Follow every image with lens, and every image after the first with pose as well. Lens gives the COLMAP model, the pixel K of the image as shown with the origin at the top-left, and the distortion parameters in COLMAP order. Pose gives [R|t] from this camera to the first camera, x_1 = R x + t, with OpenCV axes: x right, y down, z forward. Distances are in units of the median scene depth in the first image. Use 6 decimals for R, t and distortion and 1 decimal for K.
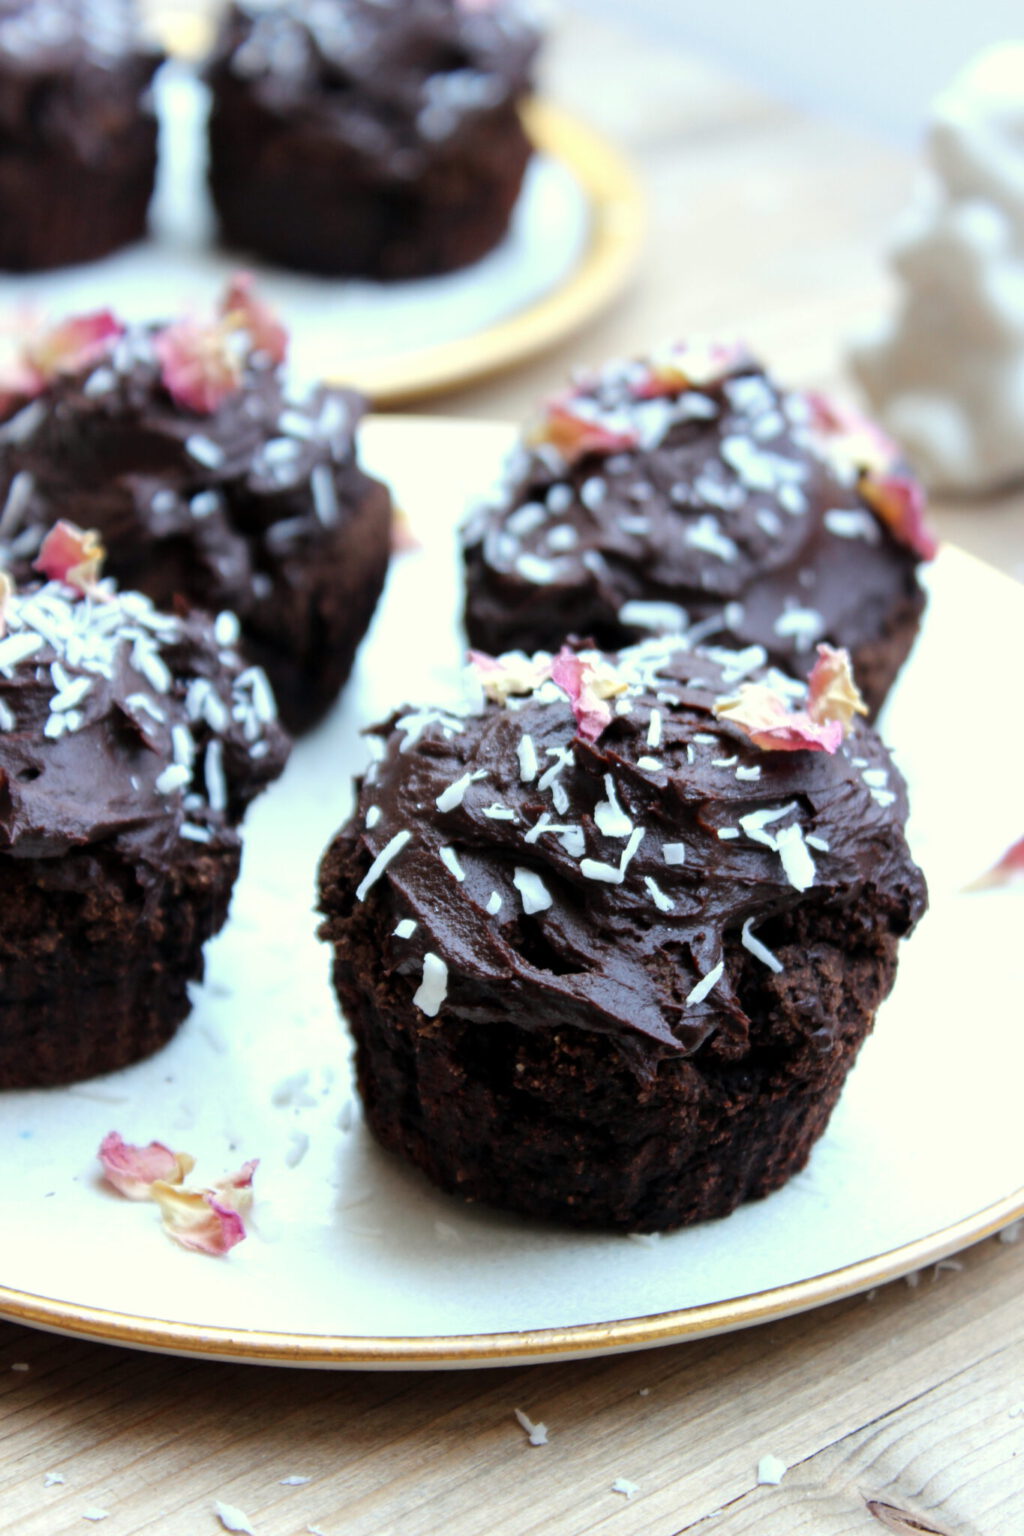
lens RADIAL K [[3193.9, 0, 513.9], [0, 3193.9, 778.5], [0, 0, 1]] dist [0.005813, 0.000000]
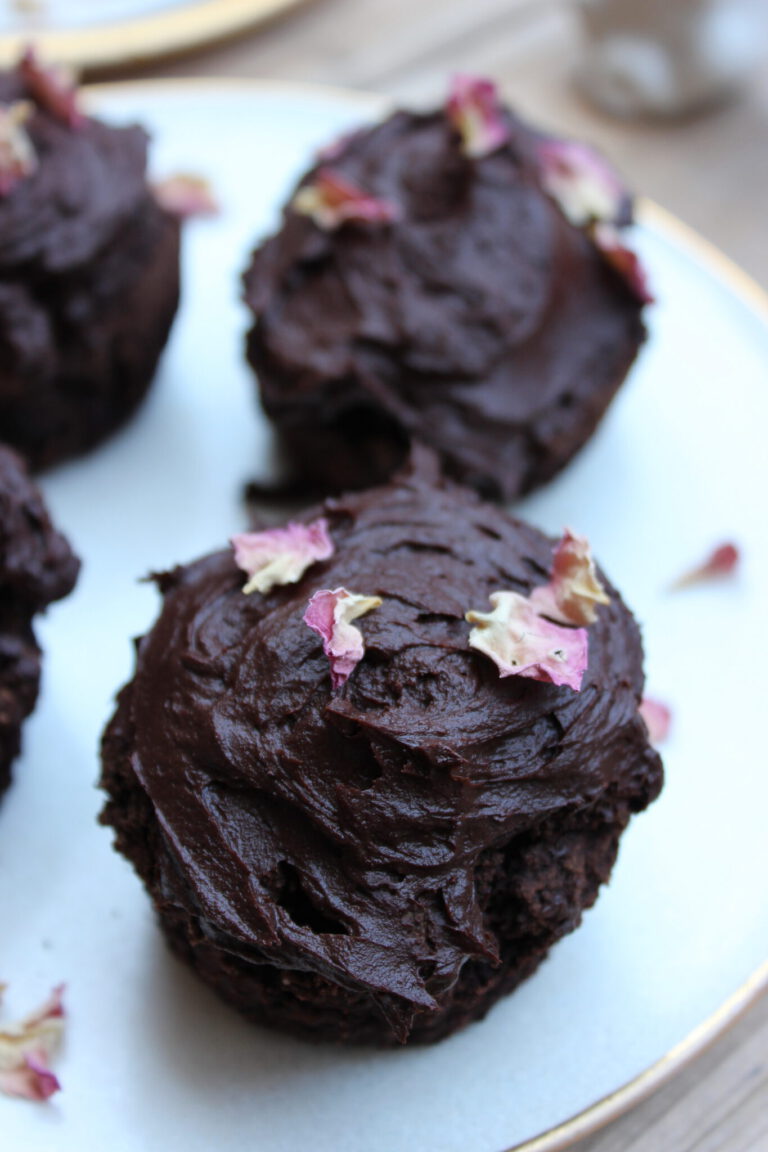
lens RADIAL K [[1793.9, 0, 360.8], [0, 1793.9, 566.3], [0, 0, 1]] dist [-0.055819, 0.000000]
pose [[0.999708, -0.024142, 0.000905, 0.029196], [0.022686, 0.950972, 0.308442, -0.221623], [-0.008307, -0.308332, 0.951243, 0.458591]]
